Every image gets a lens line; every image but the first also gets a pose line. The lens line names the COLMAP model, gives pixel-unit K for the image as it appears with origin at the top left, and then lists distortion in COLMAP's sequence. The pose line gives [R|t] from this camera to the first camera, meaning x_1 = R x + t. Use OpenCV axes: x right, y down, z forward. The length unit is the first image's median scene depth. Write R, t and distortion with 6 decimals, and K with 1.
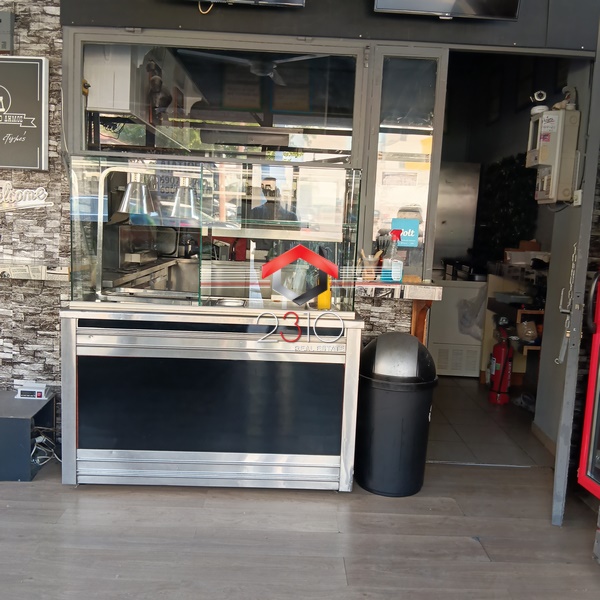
lens RADIAL K [[627.0, 0, 292.2], [0, 627.0, 283.7], [0, 0, 1]] dist [0.003195, 0.000000]
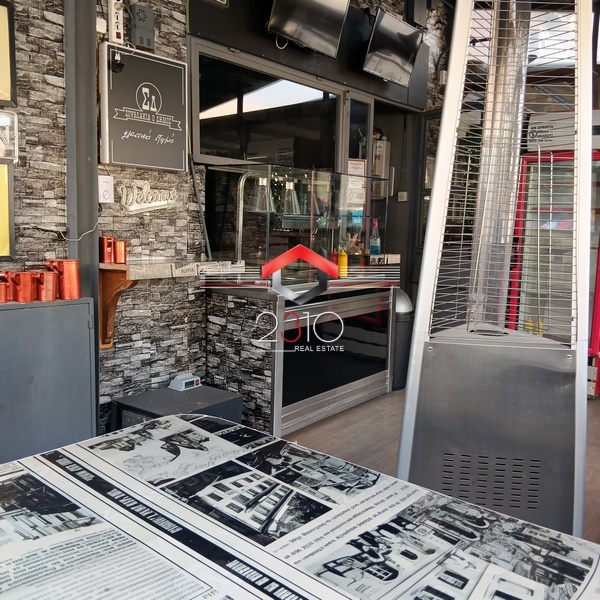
lens RADIAL K [[627.0, 0, 299.7], [0, 627.0, 301.6], [0, 0, 1]] dist [0.003195, 0.000000]
pose [[0.617111, -0.130219, 0.776026, -1.100128], [0.080821, 0.991485, 0.102102, -0.055705], [-0.782714, -0.000289, 0.622381, 0.191296]]
